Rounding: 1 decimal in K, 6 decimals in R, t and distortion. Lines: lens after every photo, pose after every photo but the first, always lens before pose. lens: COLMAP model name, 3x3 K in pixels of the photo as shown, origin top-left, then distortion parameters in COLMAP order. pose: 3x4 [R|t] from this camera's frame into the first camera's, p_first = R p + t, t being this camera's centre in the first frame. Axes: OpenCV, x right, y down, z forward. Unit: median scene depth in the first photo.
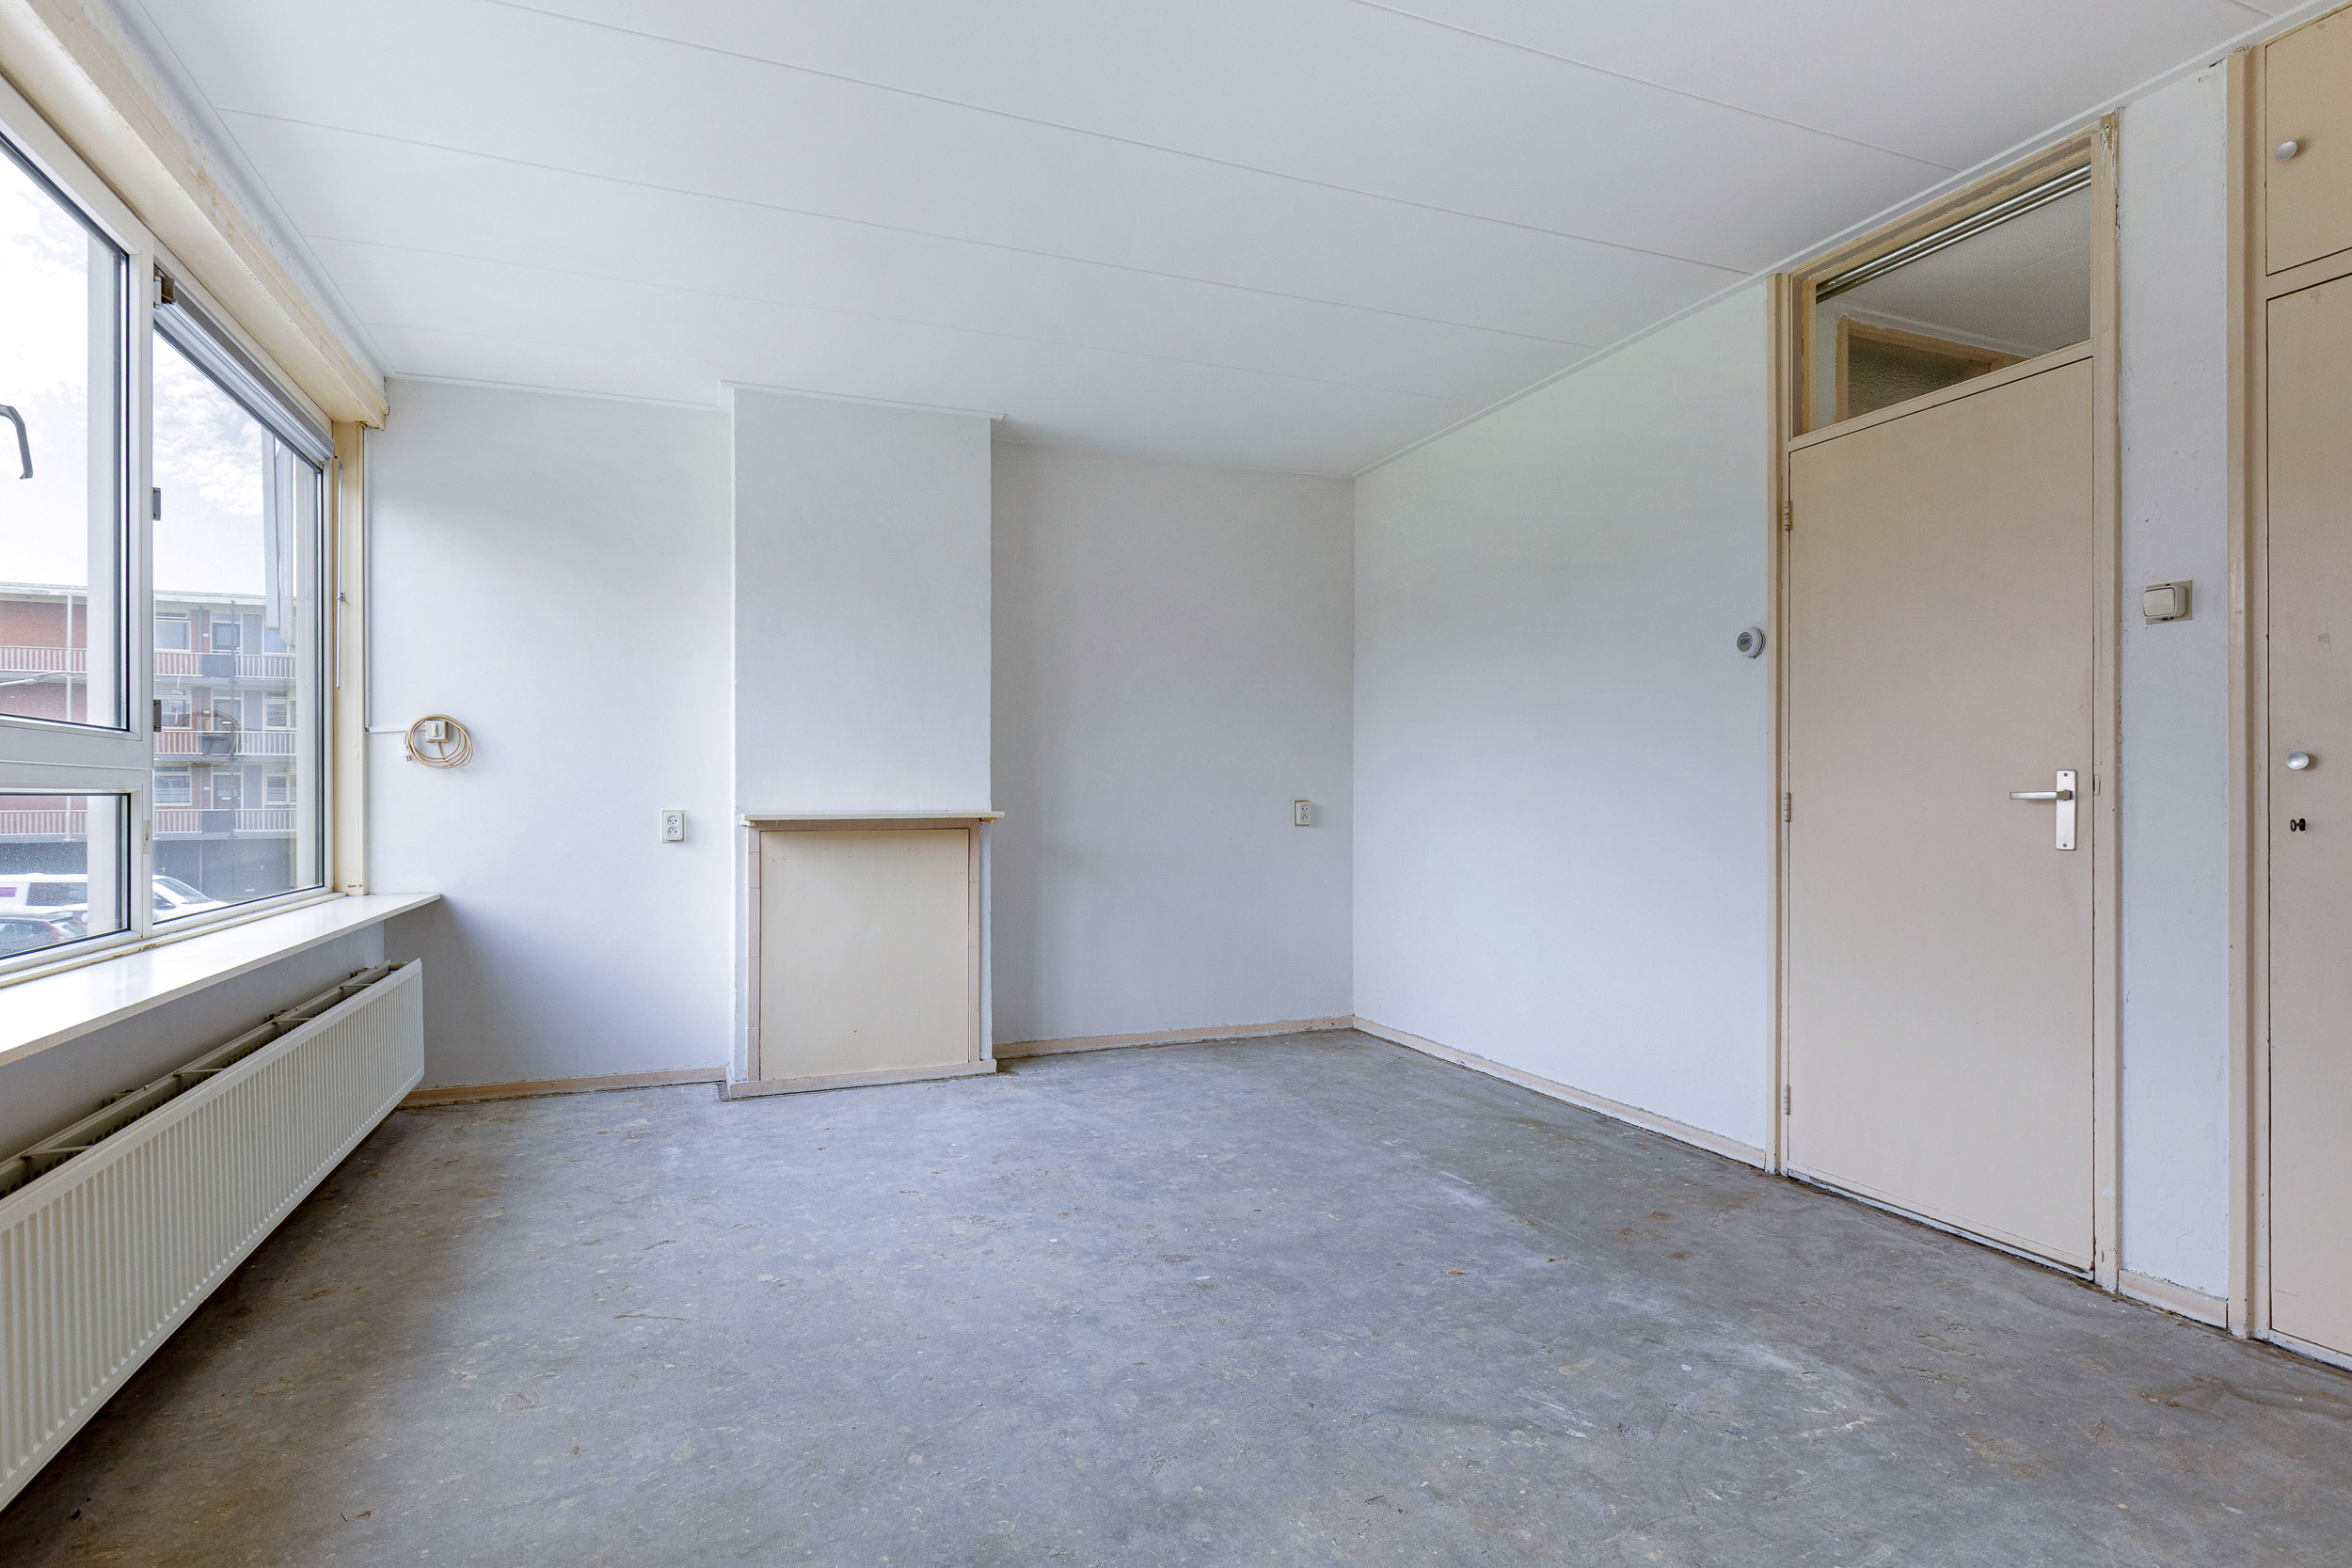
lens RADIAL K [[1175.8, 0, 1174.6], [0, 1175.8, 794.8], [0, 0, 1]] dist [-0.007859, 0.000315]
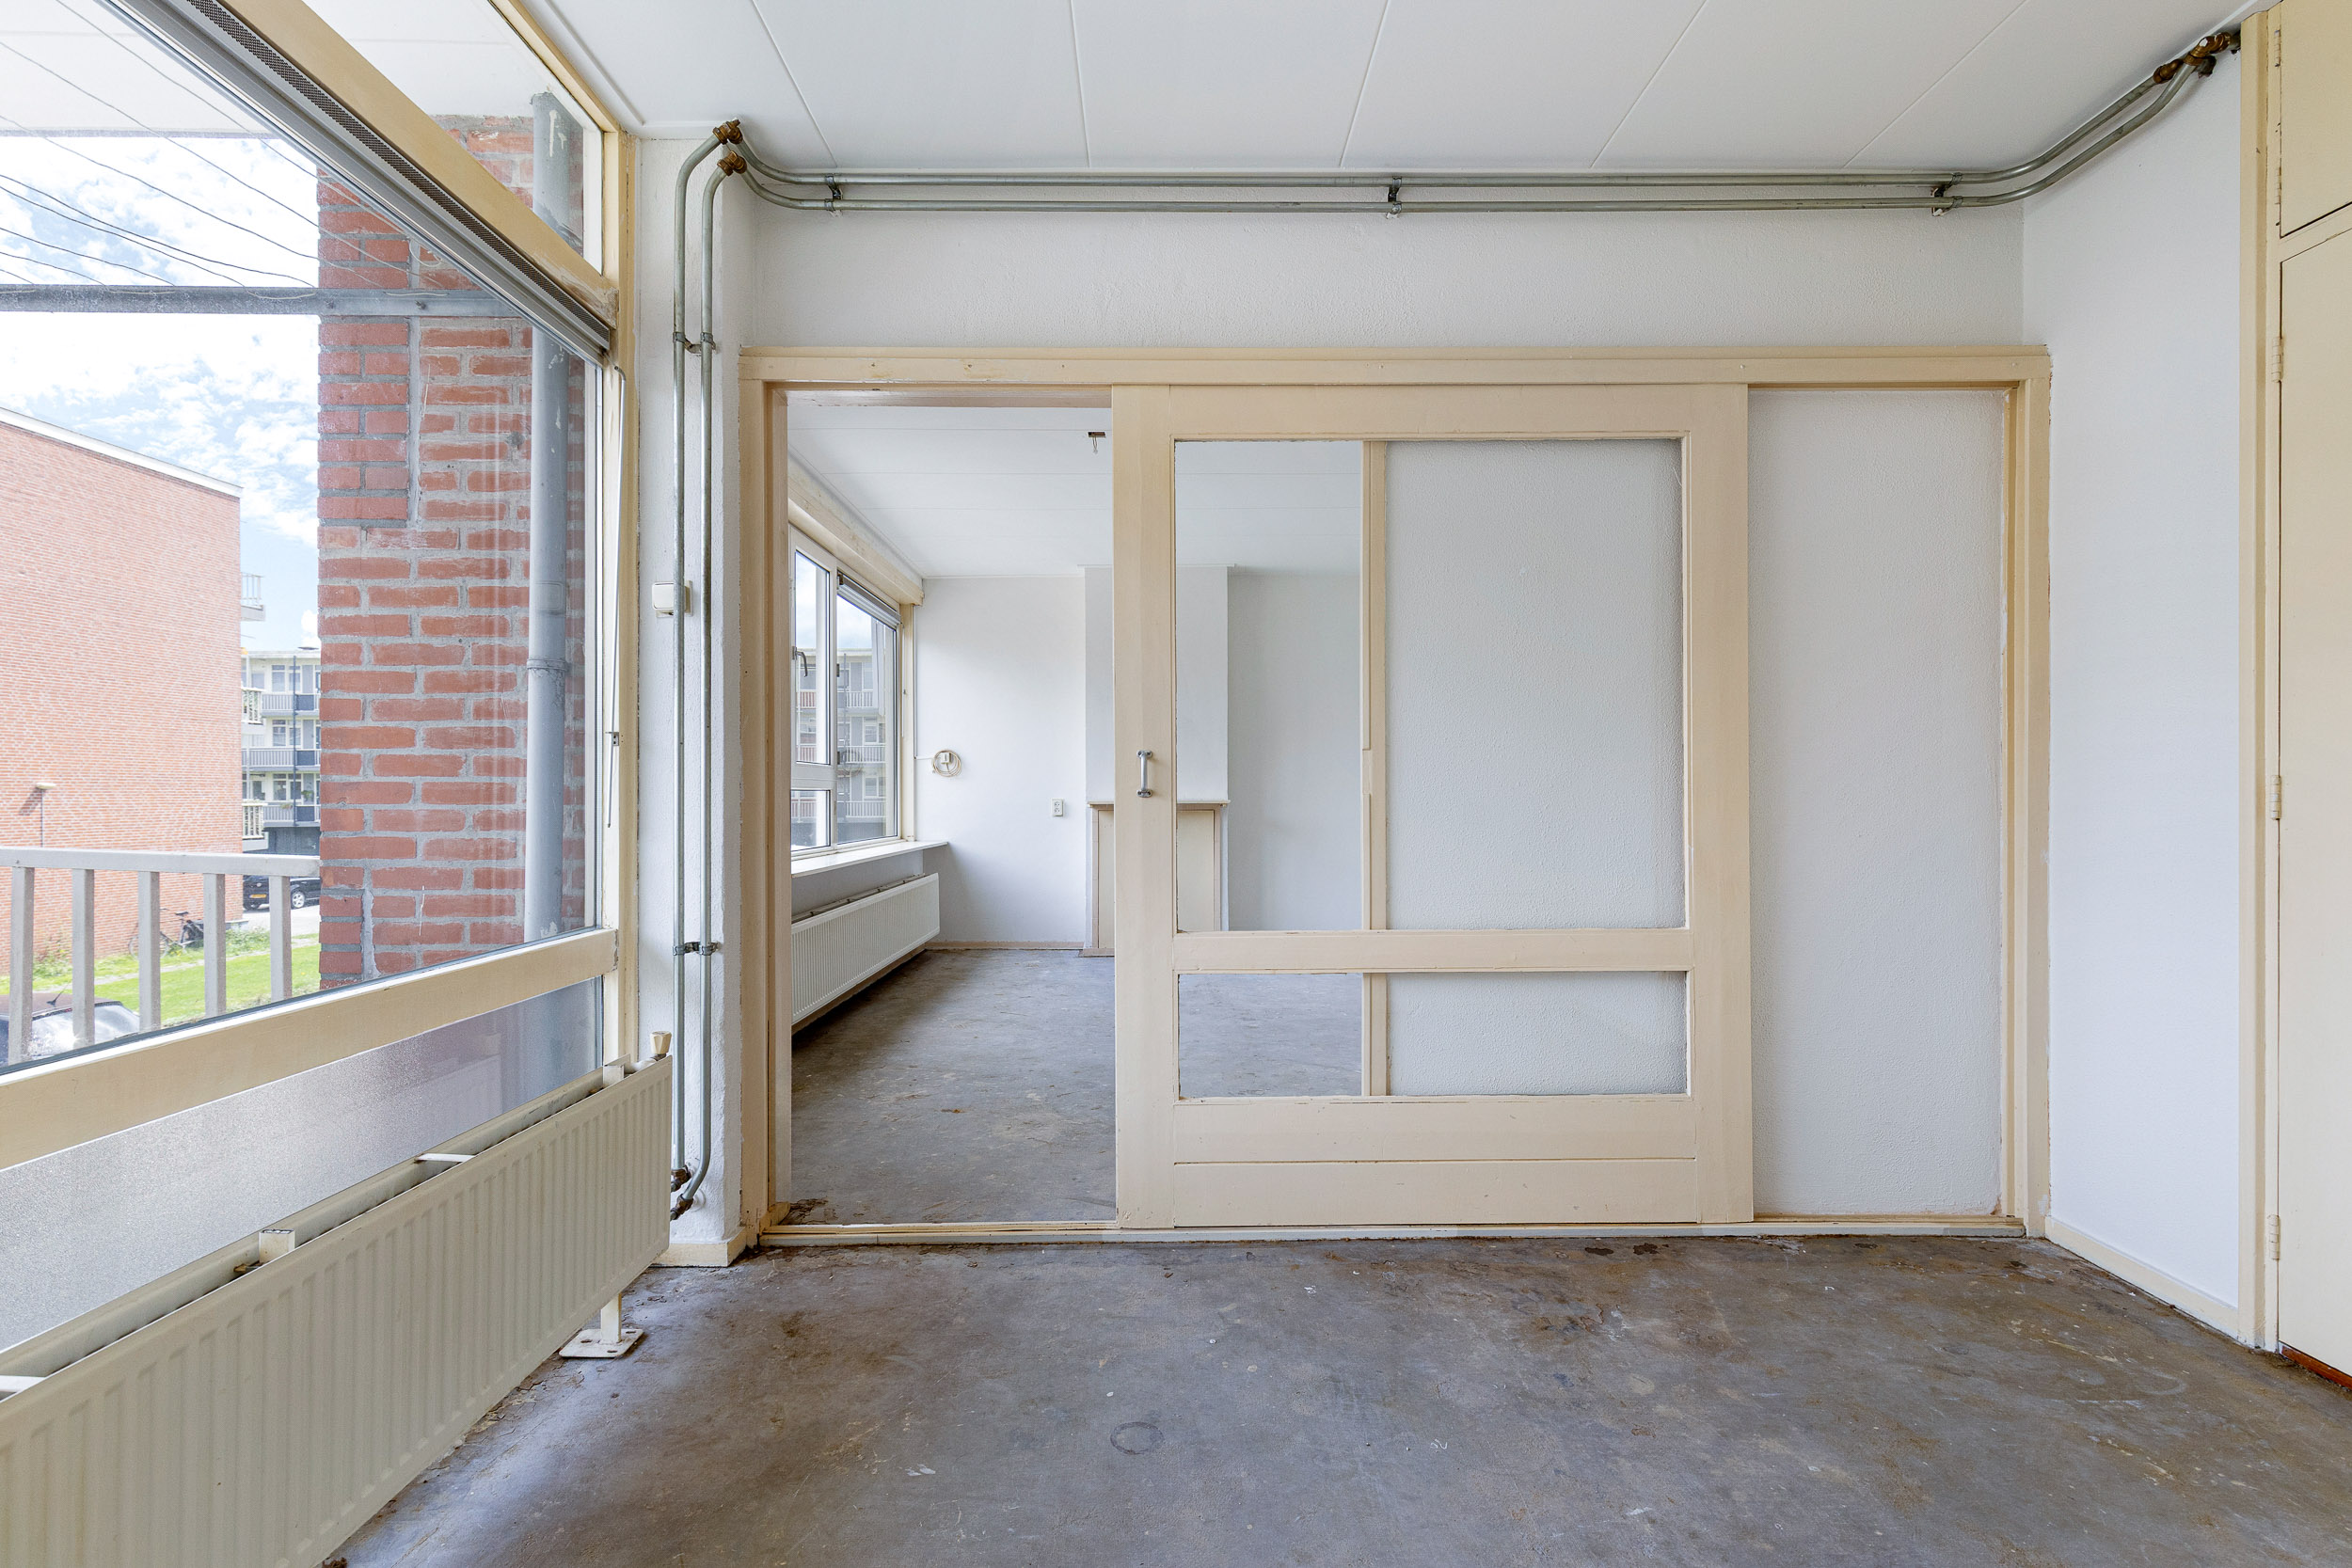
lens RADIAL K [[1058.0, 0, 1167.3], [0, 1058.0, 793.1], [0, 0, 1]] dist [0.005480, -0.001309]
pose [[0.928330, -0.001159, -0.371756, 0.358245], [0.001937, 0.999997, 0.001720, 0.001648], [0.371753, -0.002317, 0.928329, -0.485020]]
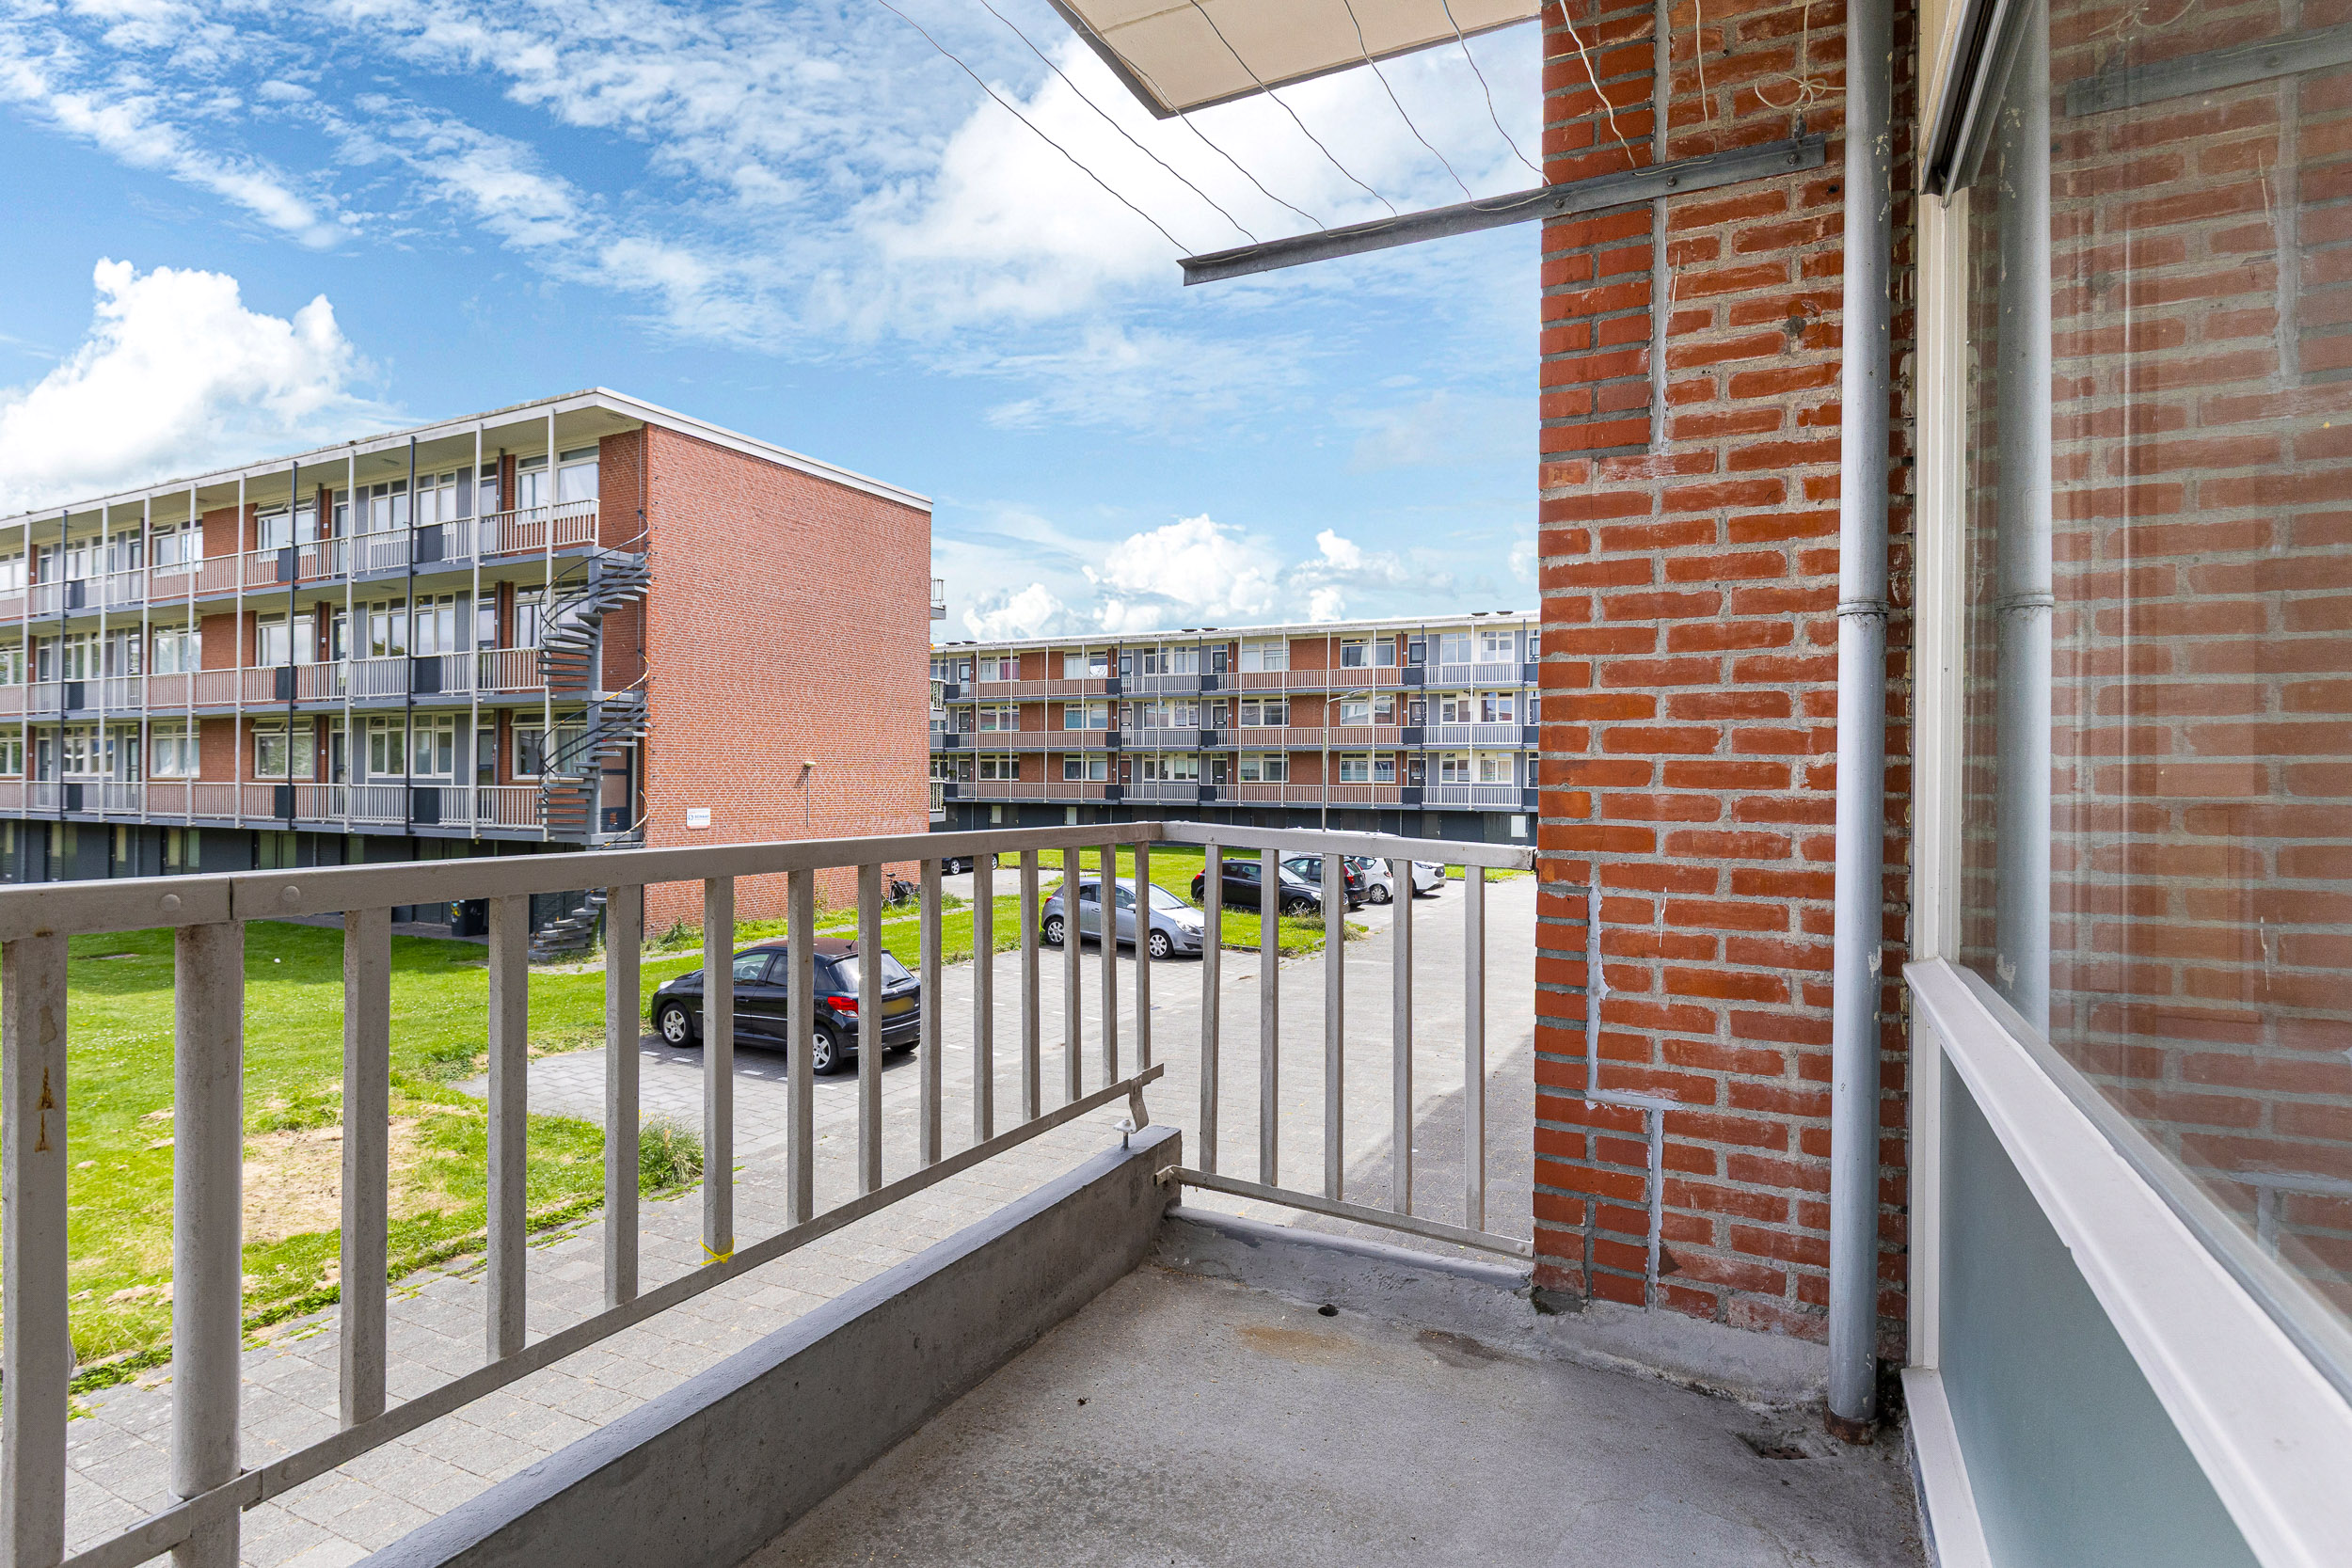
lens RADIAL K [[1175.8, 0, 1189.5], [0, 1175.8, 774.6], [0, 0, 1]] dist [-0.007859, 0.000315]
pose [[0.660919, 0.005451, -0.750438, 0.026680], [-0.007419, 0.999972, 0.000730, 0.003333], [0.750421, 0.005085, 0.660941, -0.603832]]
